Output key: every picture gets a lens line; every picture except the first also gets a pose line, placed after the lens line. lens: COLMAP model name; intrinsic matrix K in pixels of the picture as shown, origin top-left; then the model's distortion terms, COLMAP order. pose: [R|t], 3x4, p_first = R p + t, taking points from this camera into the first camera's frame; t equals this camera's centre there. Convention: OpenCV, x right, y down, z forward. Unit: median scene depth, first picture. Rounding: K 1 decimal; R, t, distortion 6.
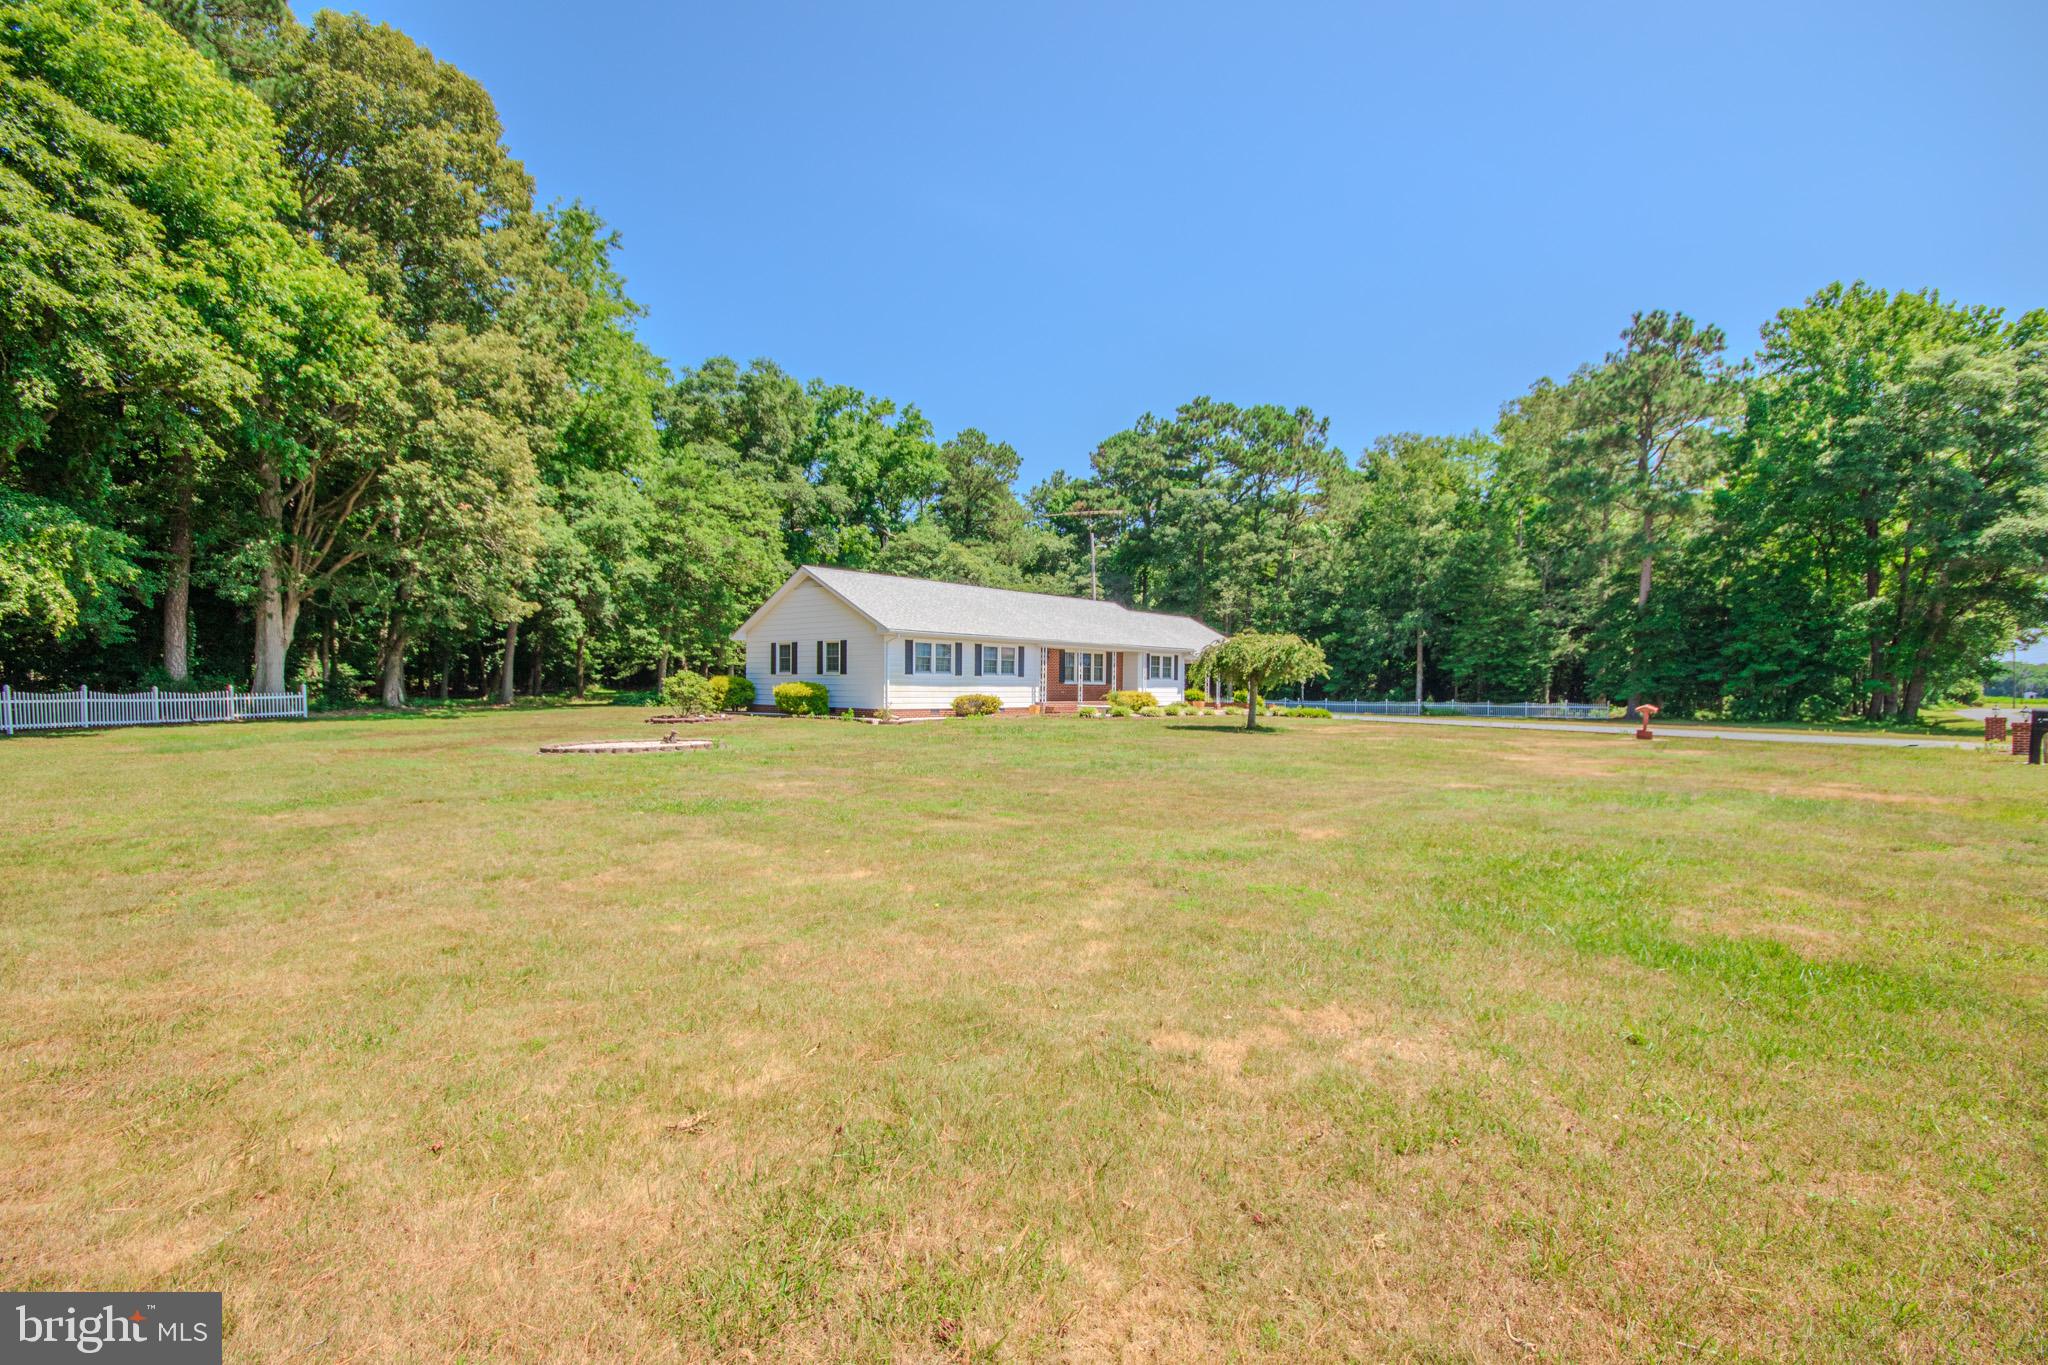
lens RADIAL K [[933.5, 0, 1029.4], [0, 933.5, 714.9], [0, 0, 1]] dist [0.017108, -0.016924]
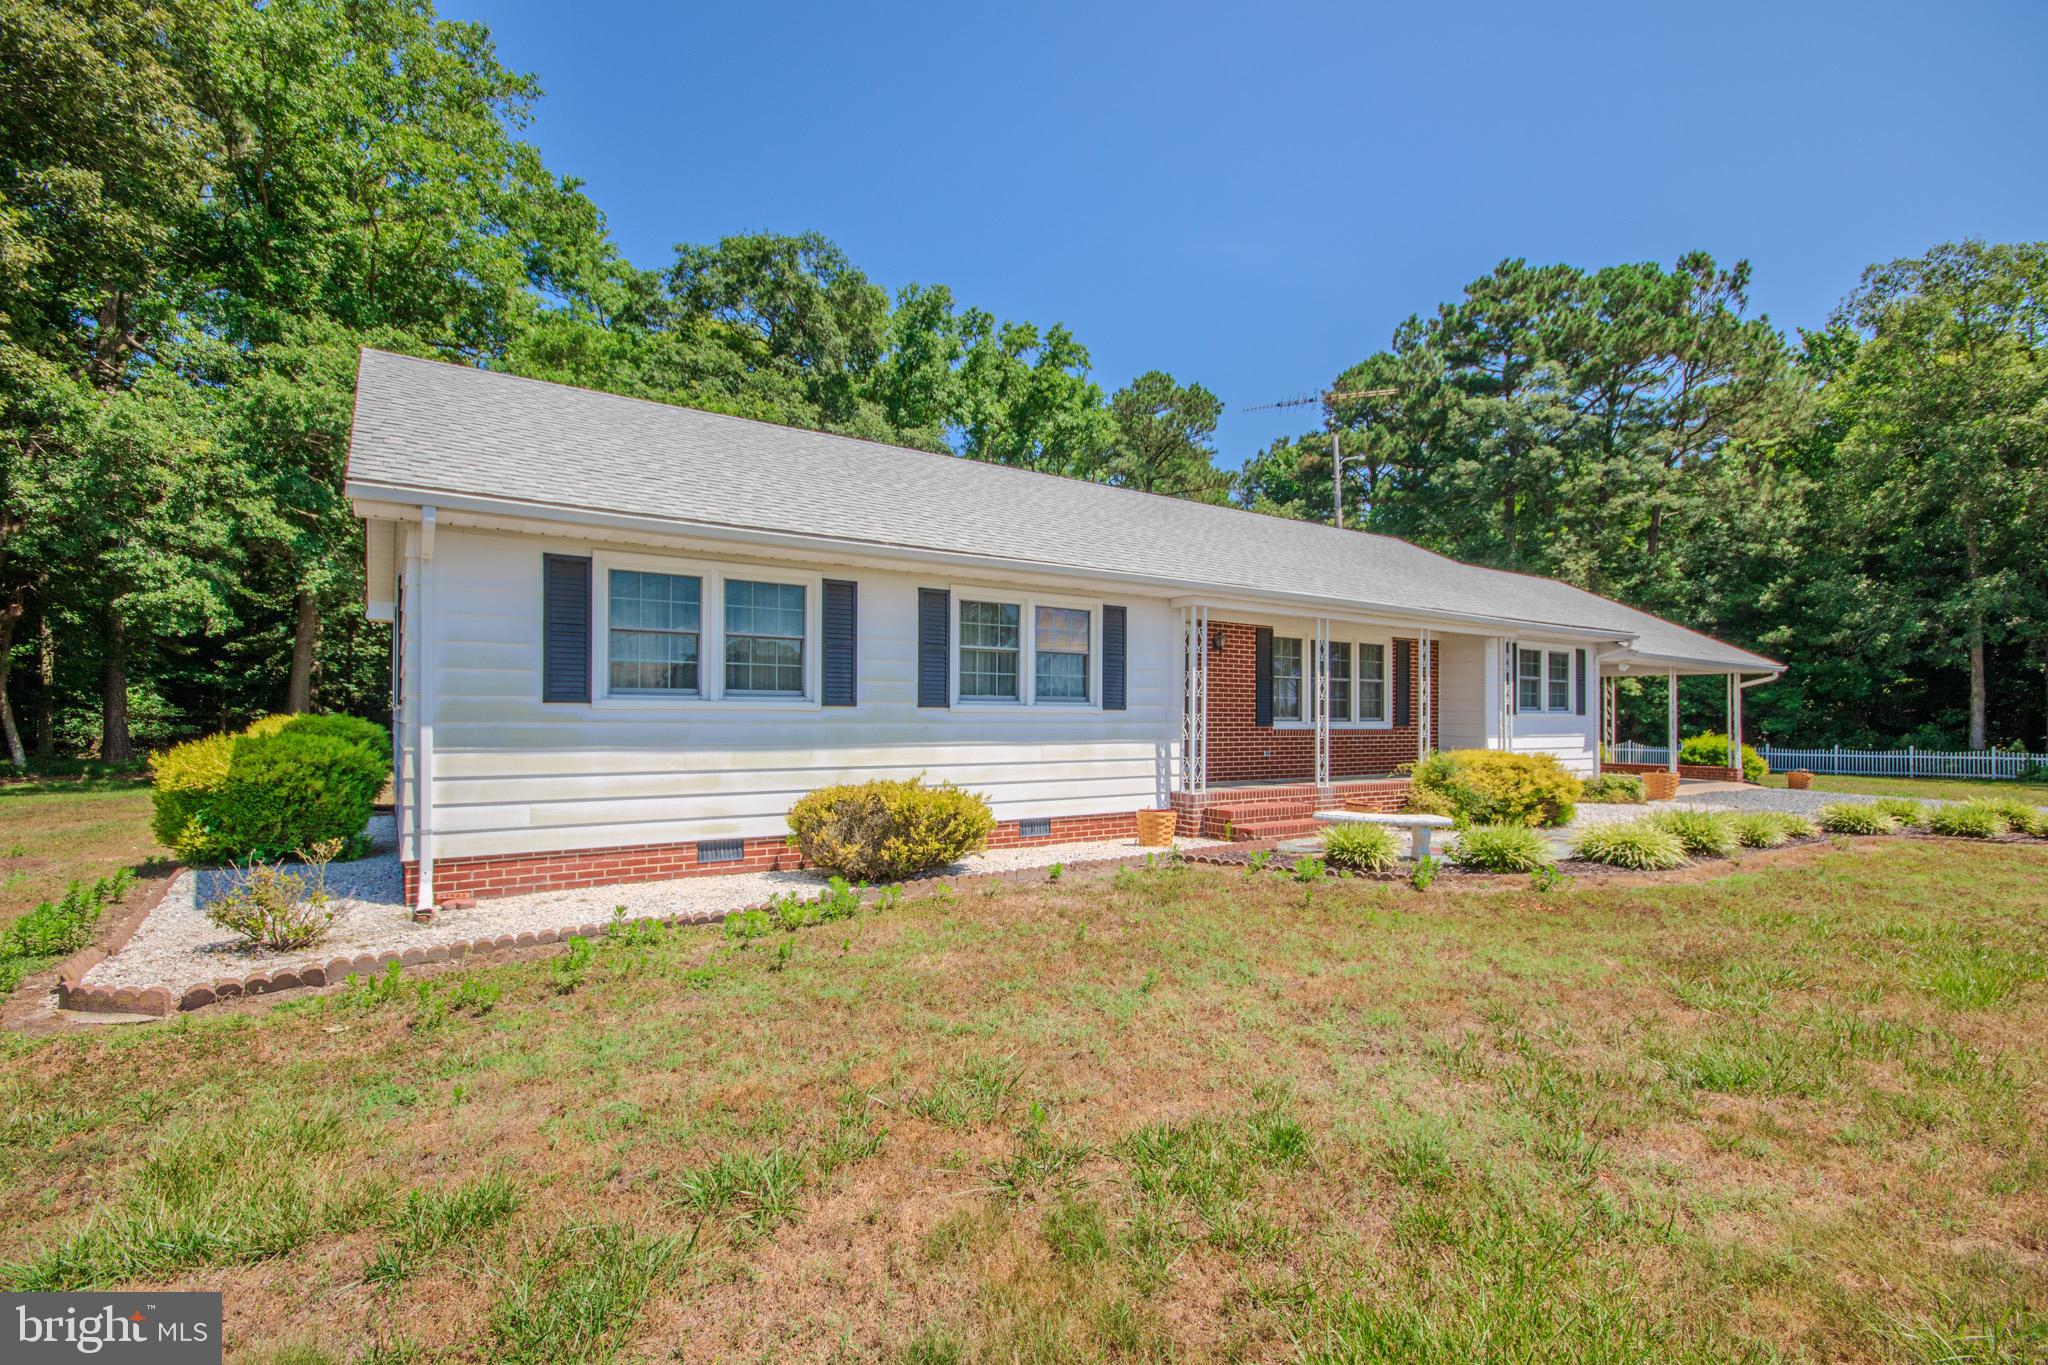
lens RADIAL K [[933.5, 0, 1029.4], [0, 933.5, 714.9], [0, 0, 1]] dist [0.017108, -0.016924]
pose [[0.972385, -0.007114, -0.233274, 0.023259], [-0.001468, 0.999329, -0.036599, -0.019508], [0.233378, 0.035931, 0.971722, 0.488746]]
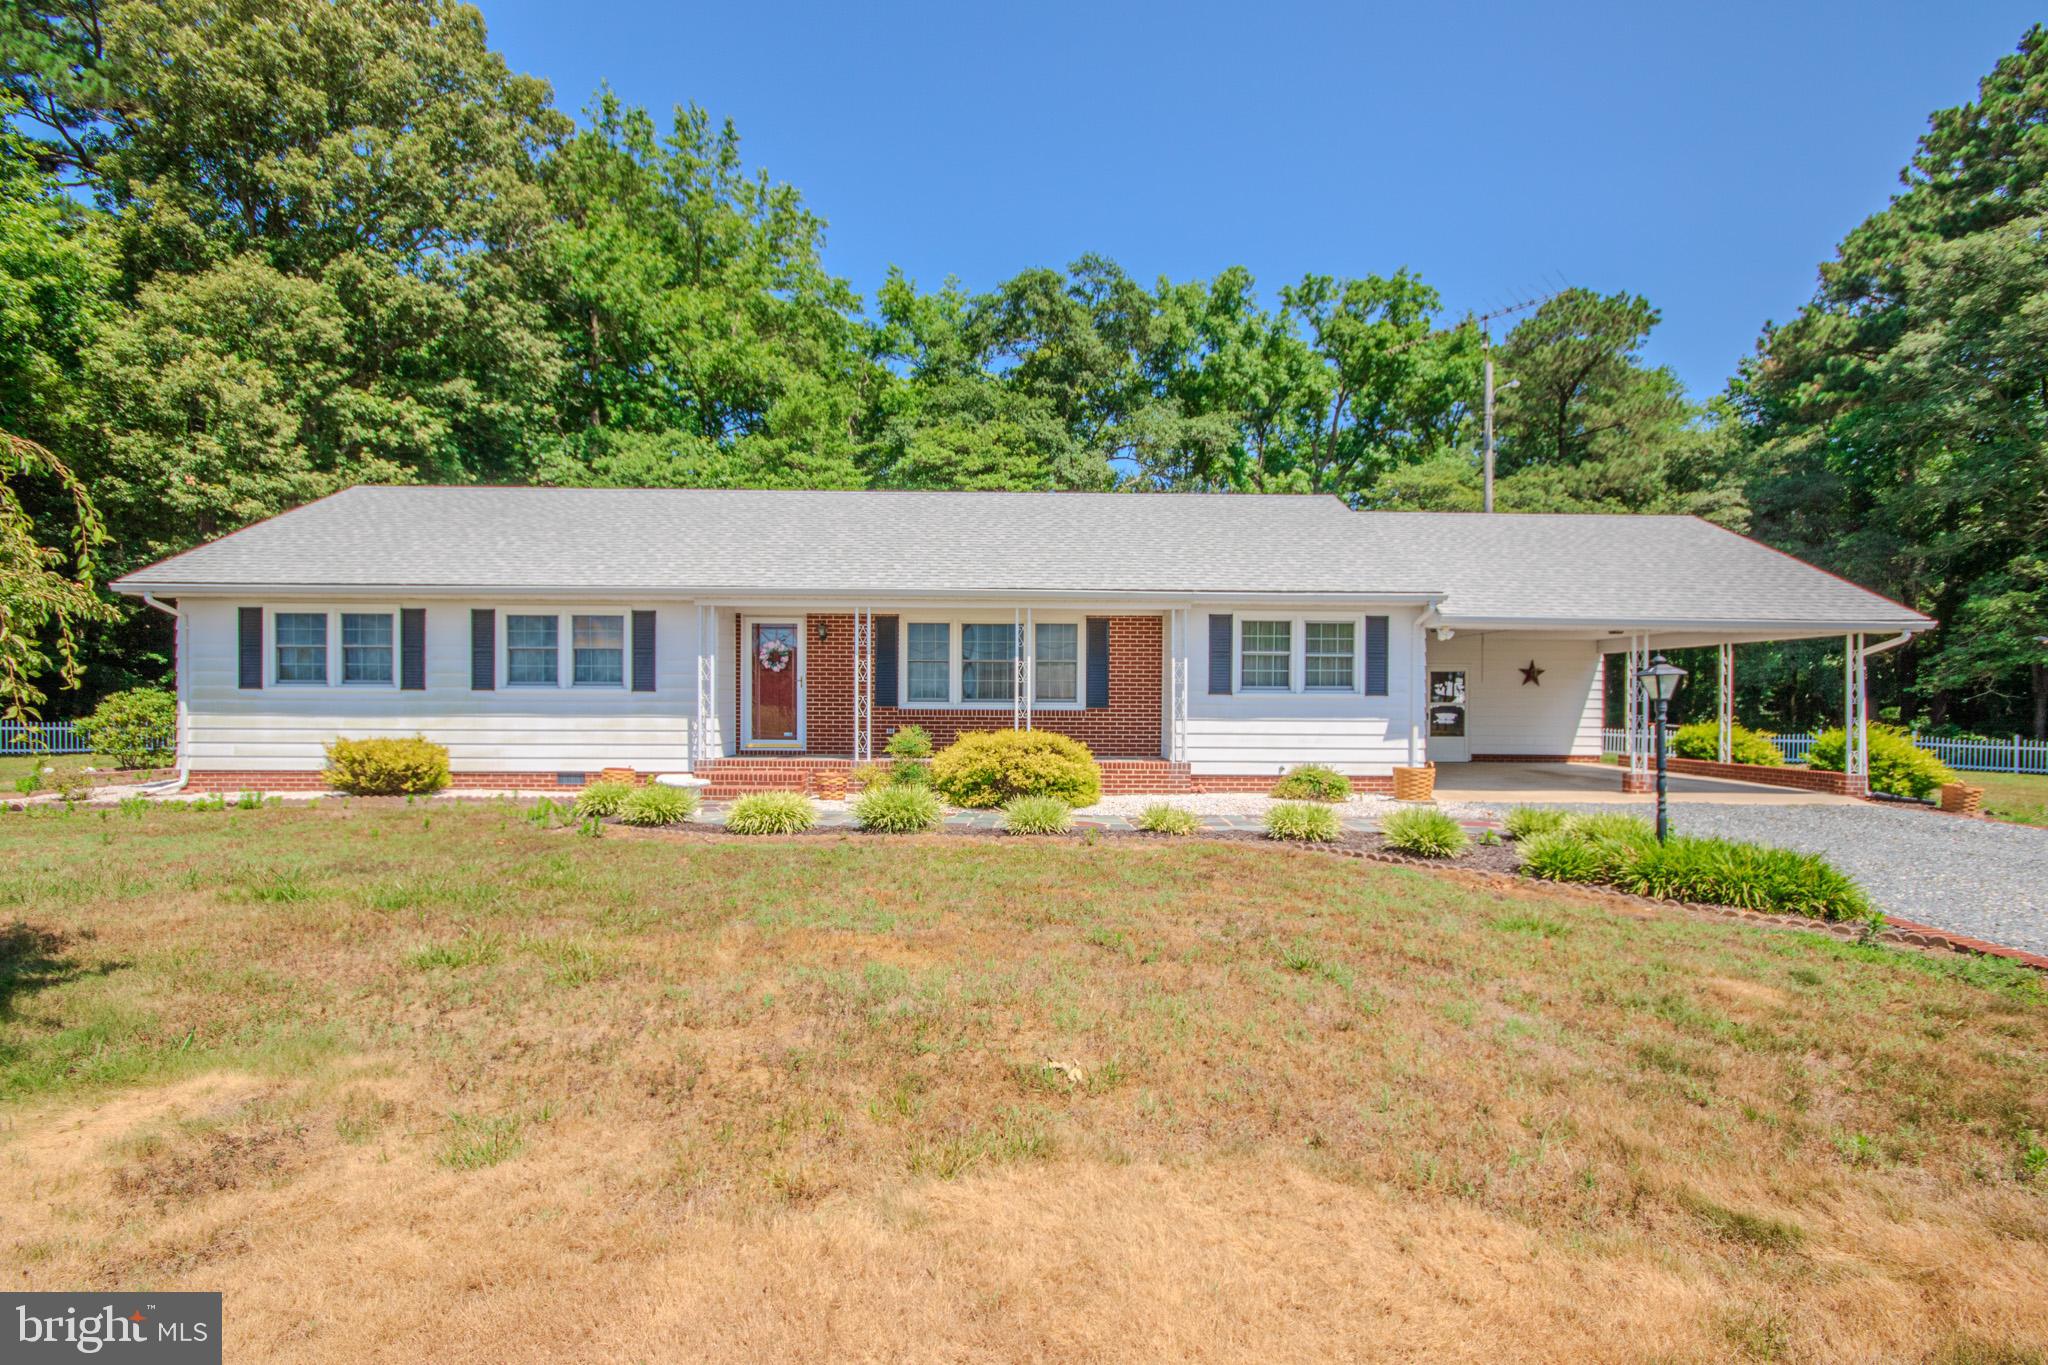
lens RADIAL K [[943.2, 0, 1022.1], [0, 943.2, 713.4], [0, 0, 1]] dist [0.041132, -0.030172]
pose [[0.680799, -0.001752, -0.732468, 0.261152], [-0.021852, 0.999503, -0.022702, -0.018244], [0.732144, 0.031461, 0.680422, 0.586958]]
